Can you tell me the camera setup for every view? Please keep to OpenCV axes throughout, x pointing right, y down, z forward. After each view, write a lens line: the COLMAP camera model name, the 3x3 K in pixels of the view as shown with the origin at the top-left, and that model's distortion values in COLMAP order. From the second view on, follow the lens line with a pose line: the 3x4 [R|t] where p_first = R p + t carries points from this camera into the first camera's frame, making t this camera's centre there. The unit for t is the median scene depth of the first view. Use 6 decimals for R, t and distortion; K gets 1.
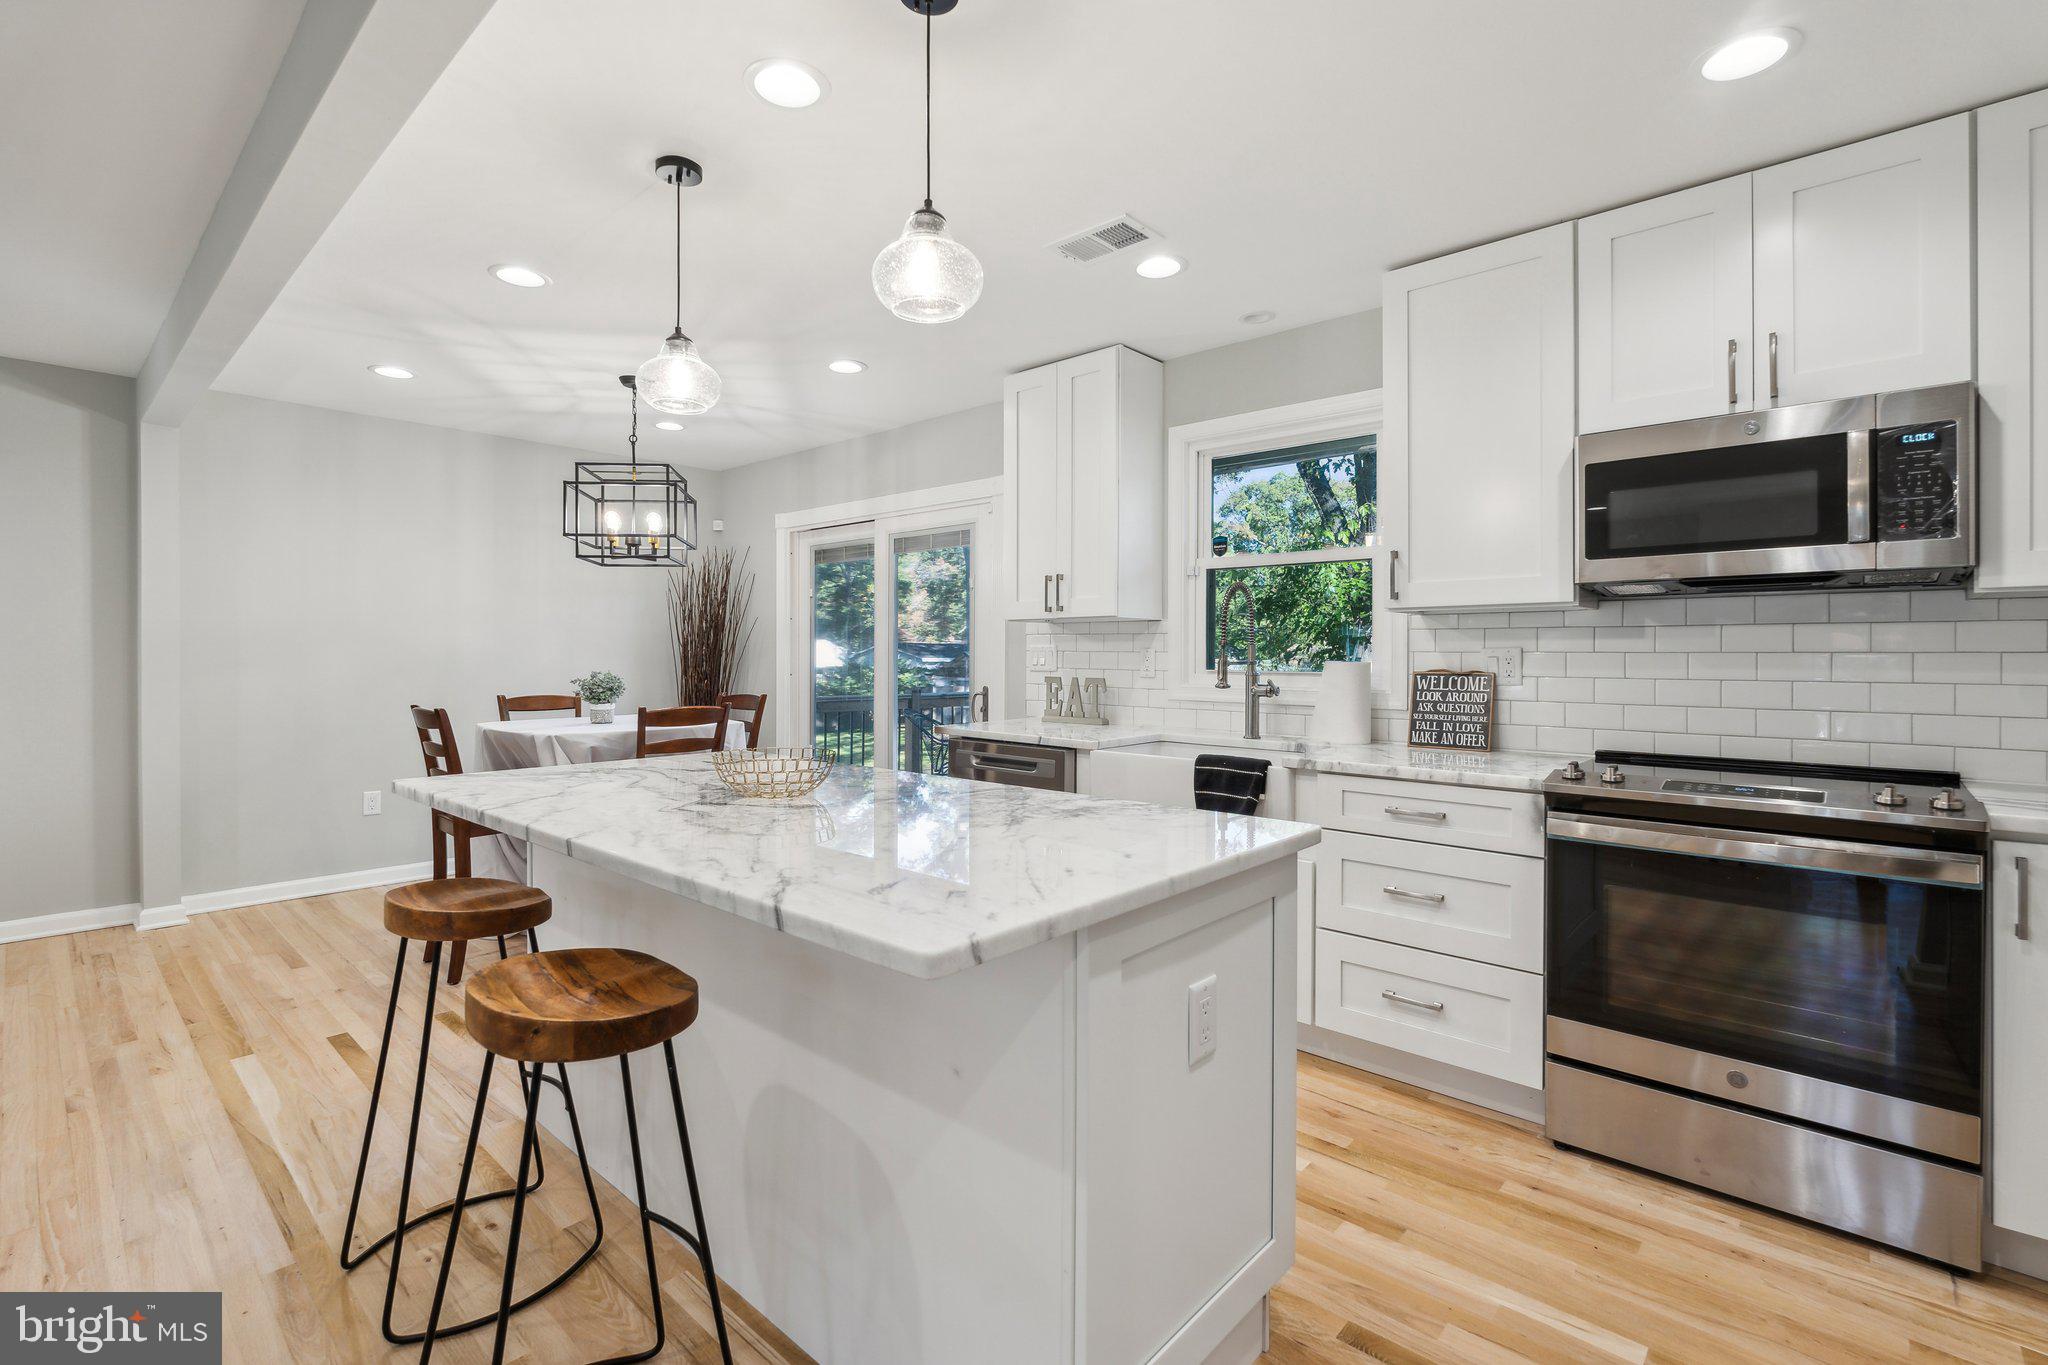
lens RADIAL K [[921.5, 0, 1021.2], [0, 921.5, 651.9], [0, 0, 1]] dist [-0.003248, -0.000060]
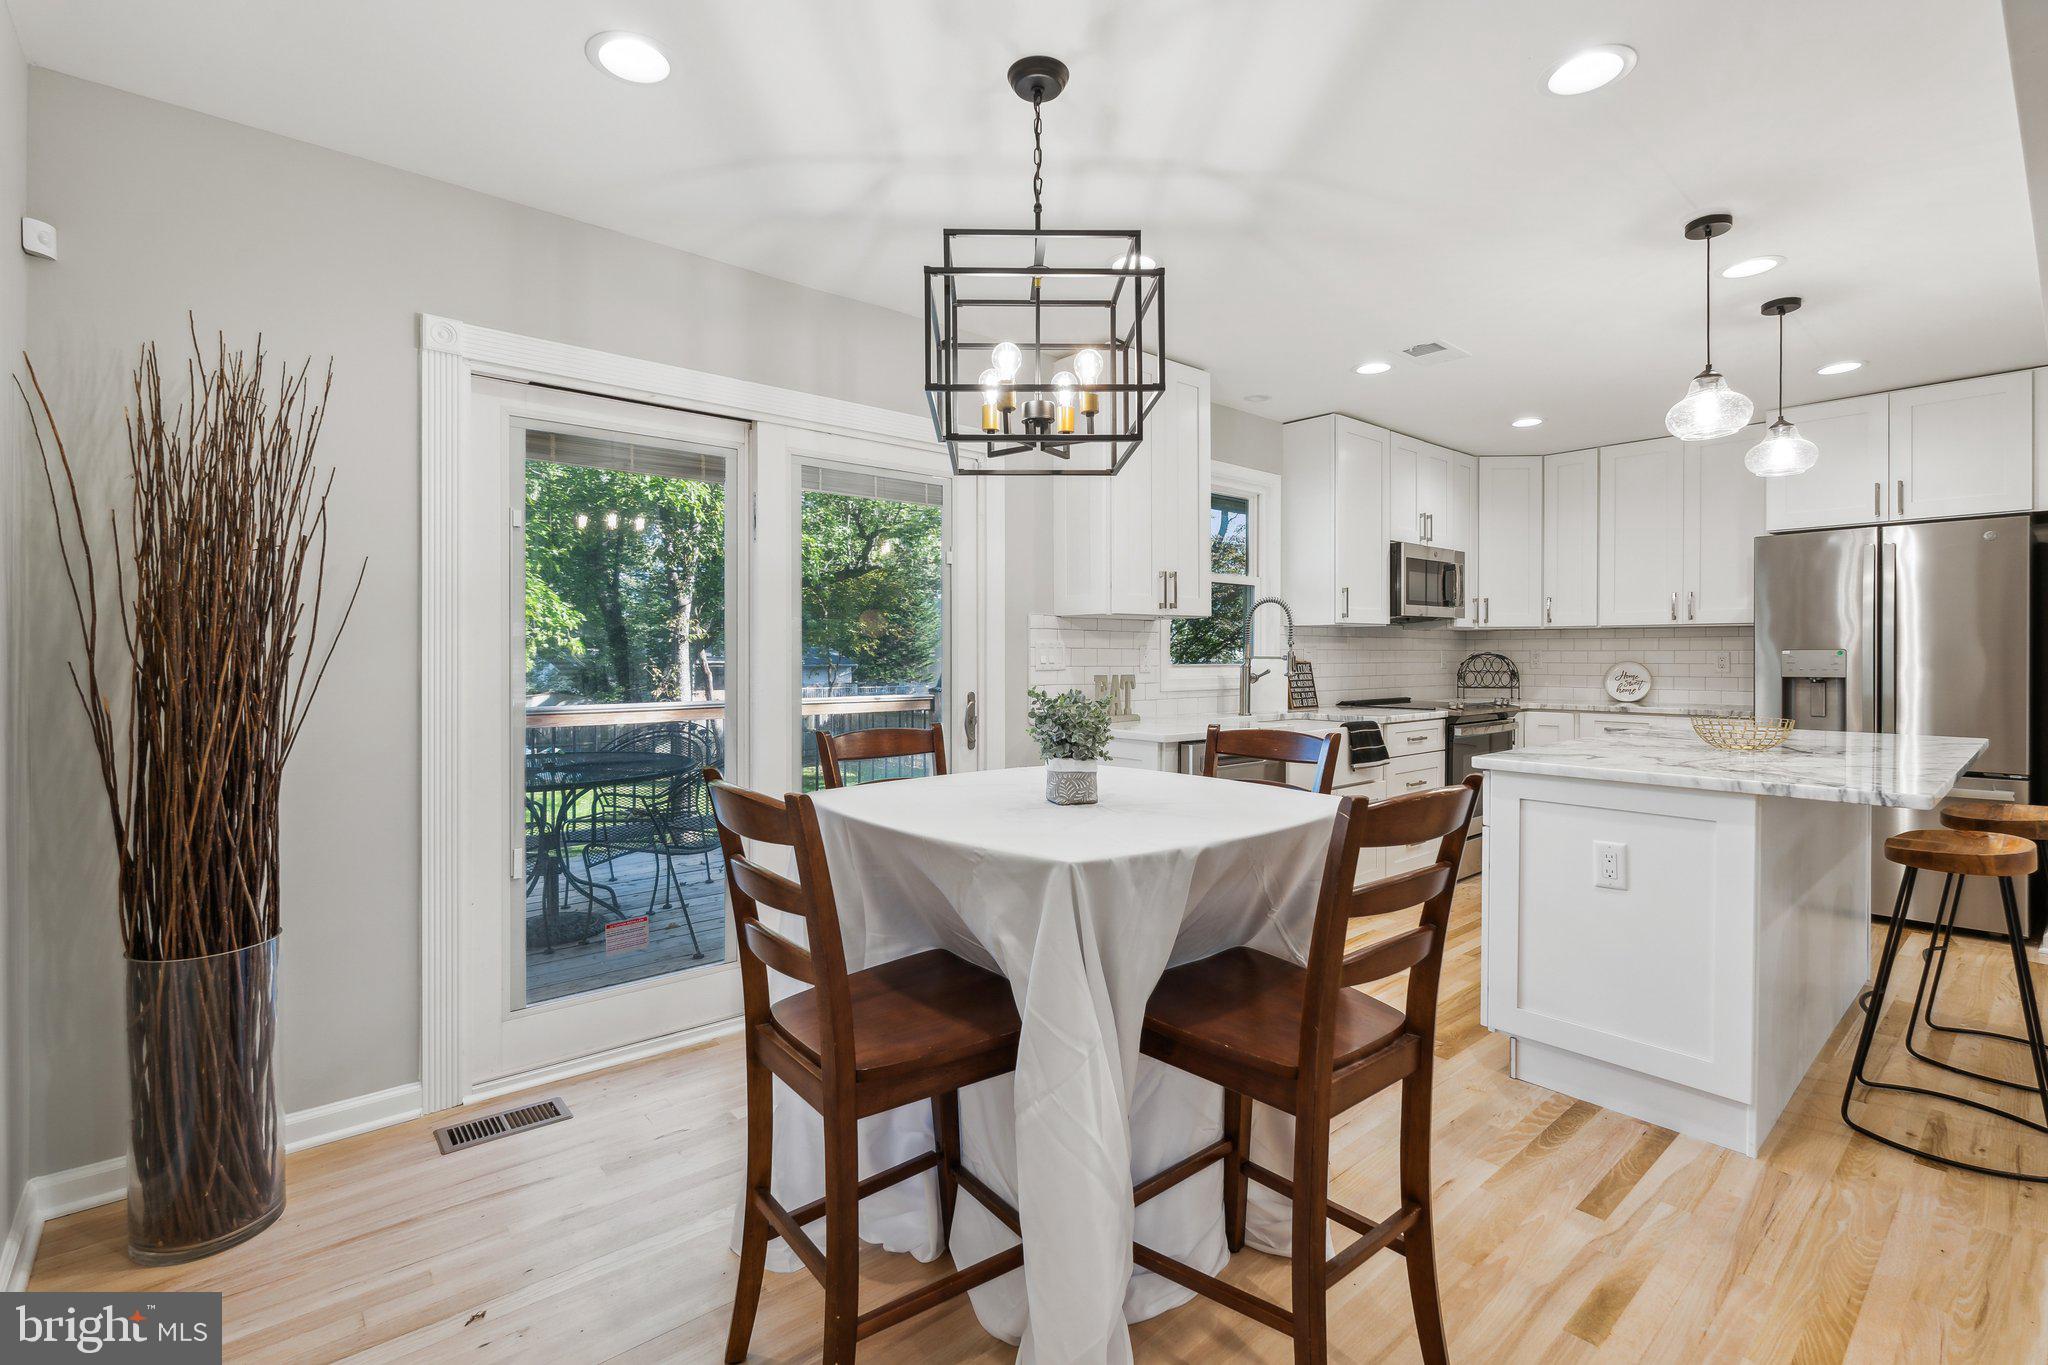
lens RADIAL K [[915.8, 0, 1028.9], [0, 915.8, 655.1], [0, 0, 1]] dist [-0.000276, -0.000325]
pose [[0.120110, -0.003908, 0.992753, -0.977084], [-0.001138, 0.999991, 0.004074, 0.002994], [-0.992760, -0.001619, 0.120105, 1.035989]]
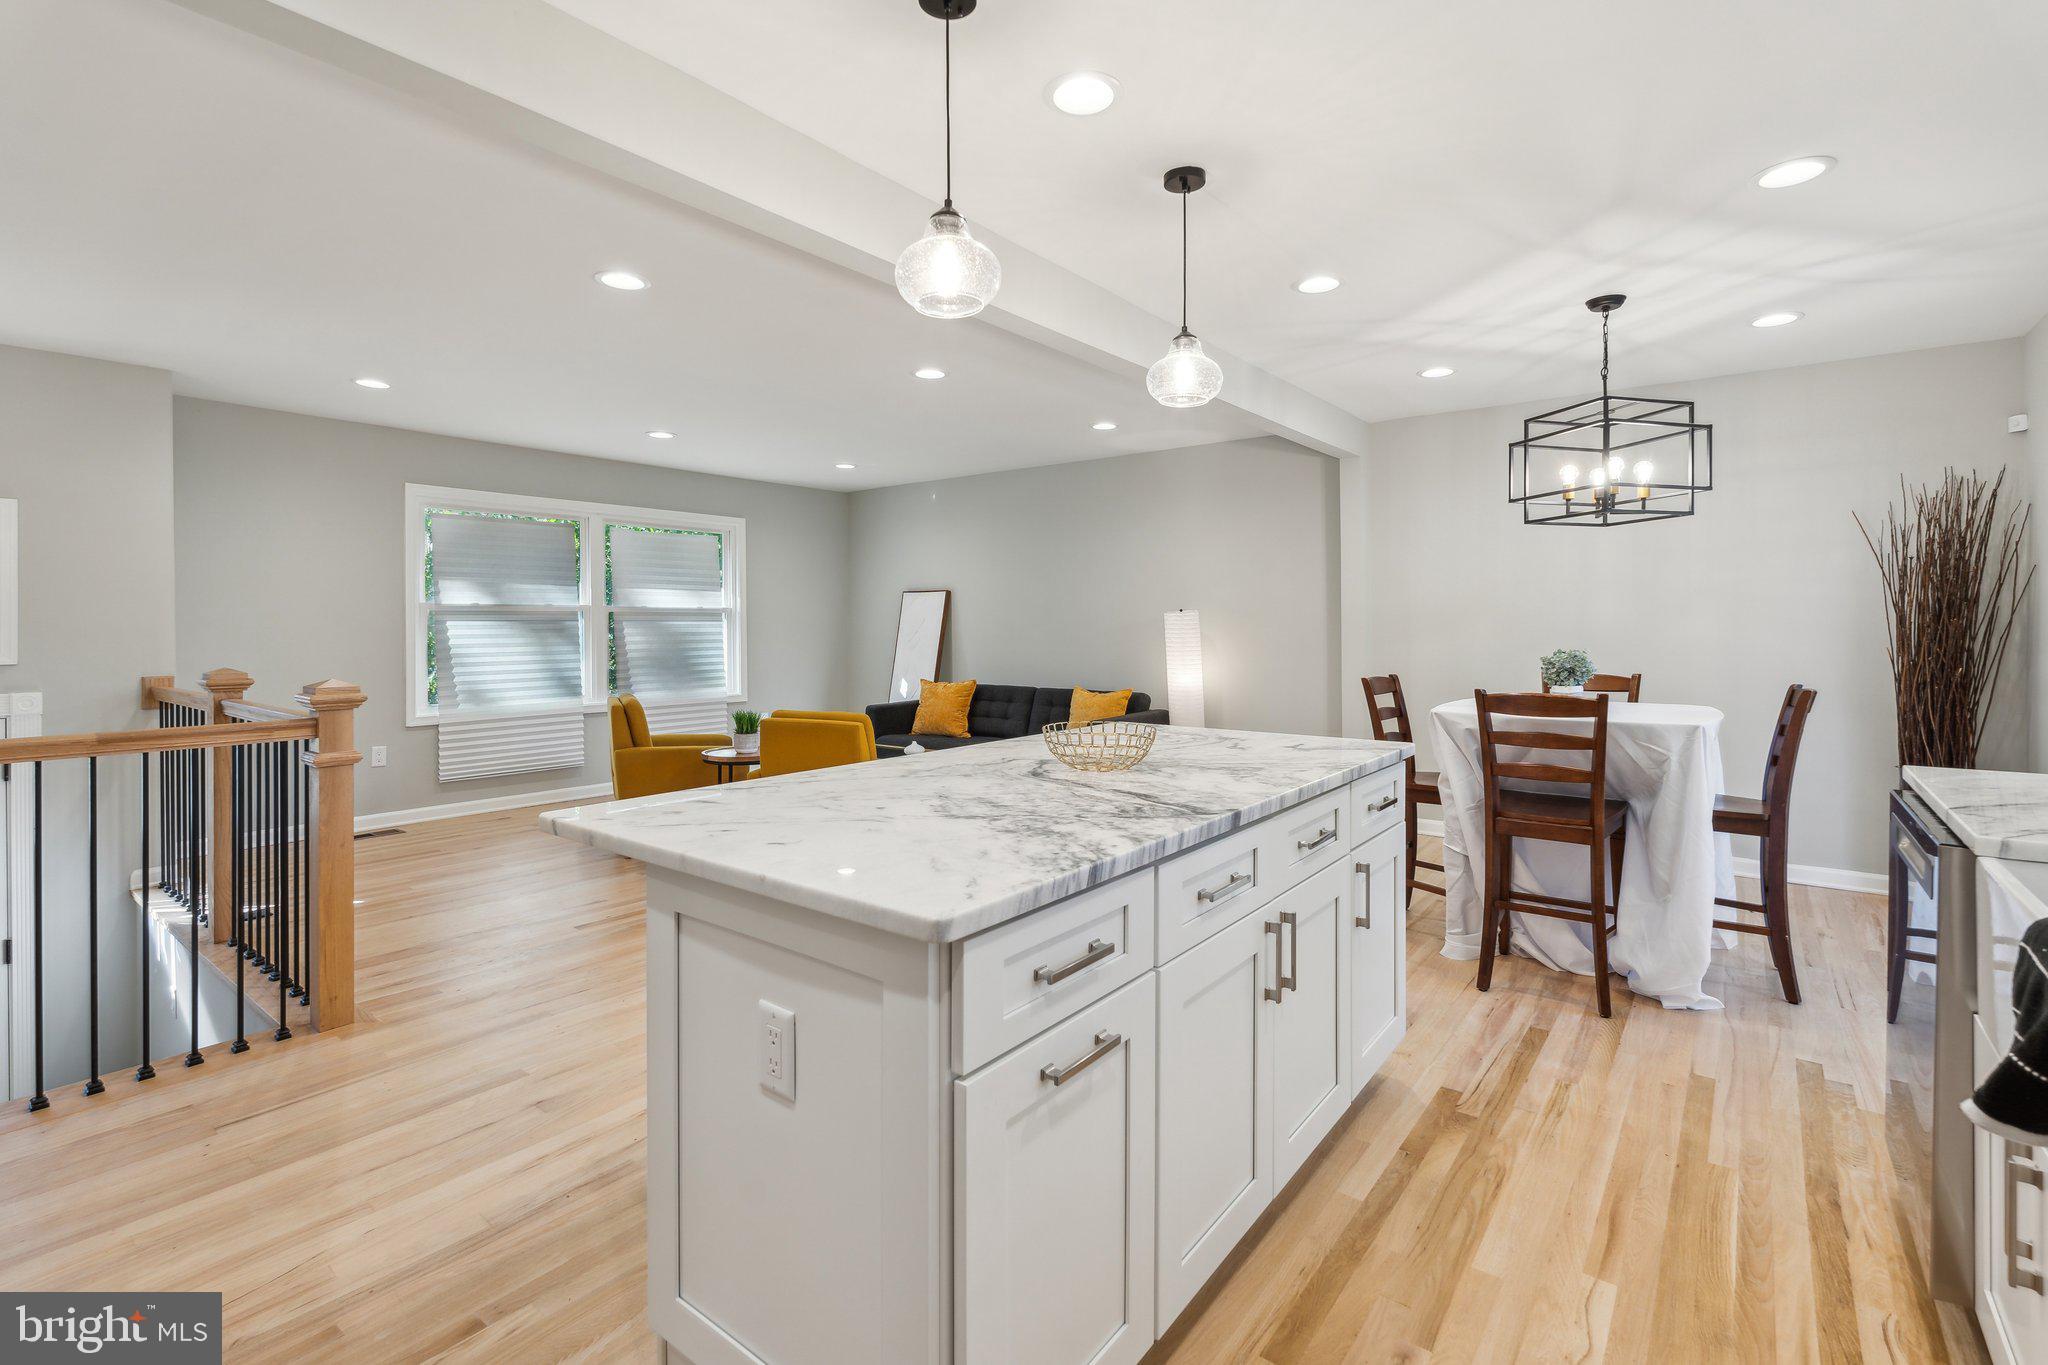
lens RADIAL K [[935.3, 0, 1014.3], [0, 935.3, 625.8], [0, 0, 1]] dist [-0.001825, 0.000278]
pose [[0.065241, 0.000692, -0.997869, 0.426445], [0.004887, 0.999988, 0.001013, -0.004684], [0.997858, -0.004943, 0.065237, 0.446947]]
